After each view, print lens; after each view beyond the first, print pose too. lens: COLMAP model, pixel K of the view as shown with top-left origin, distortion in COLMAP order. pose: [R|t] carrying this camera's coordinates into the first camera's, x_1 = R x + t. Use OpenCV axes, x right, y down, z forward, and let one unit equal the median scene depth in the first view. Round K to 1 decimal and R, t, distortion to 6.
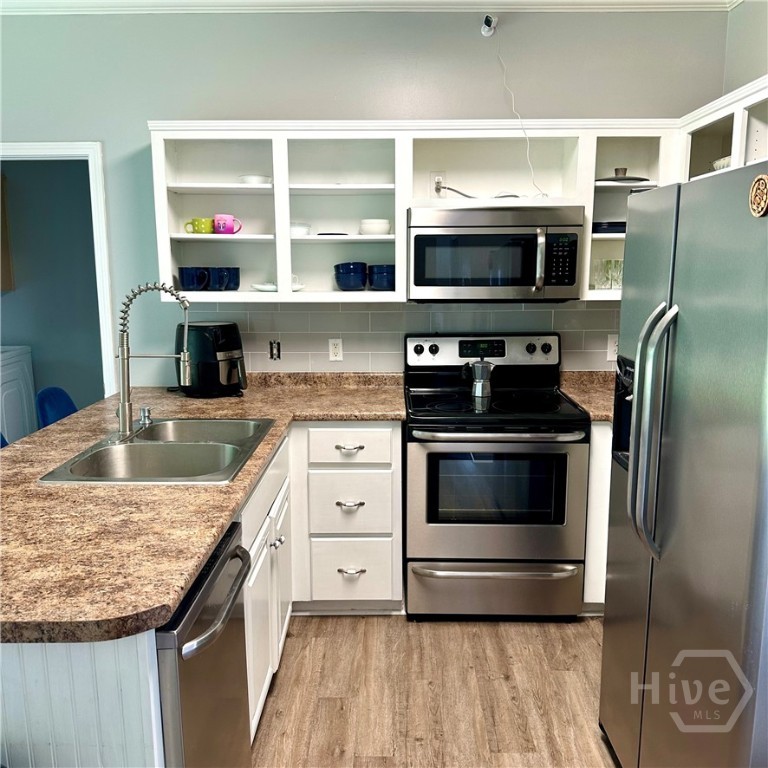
lens RADIAL K [[709.2, 0, 383.9], [0, 709.2, 389.5], [0, 0, 1]] dist [0.136185, -0.242955]
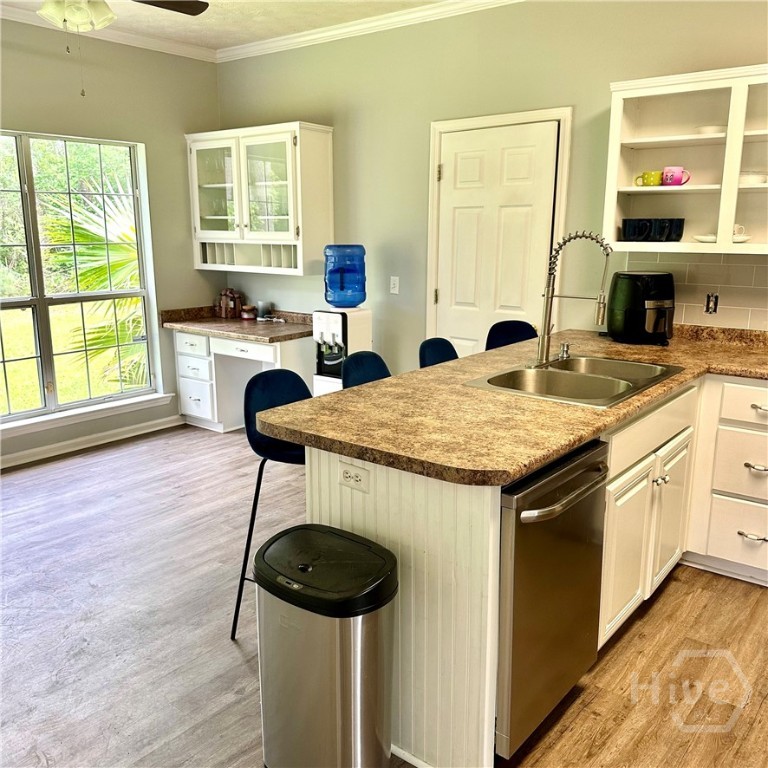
lens RADIAL K [[718.7, 0, 384.0], [0, 718.7, 384.0], [0, 0, 1]] dist [0.104894, -0.220065]
pose [[0.789076, 0.131736, -0.600004, 0.126766], [-0.105559, 0.991284, 0.078821, 0.027244], [0.605158, 0.001140, 0.796104, -0.079302]]
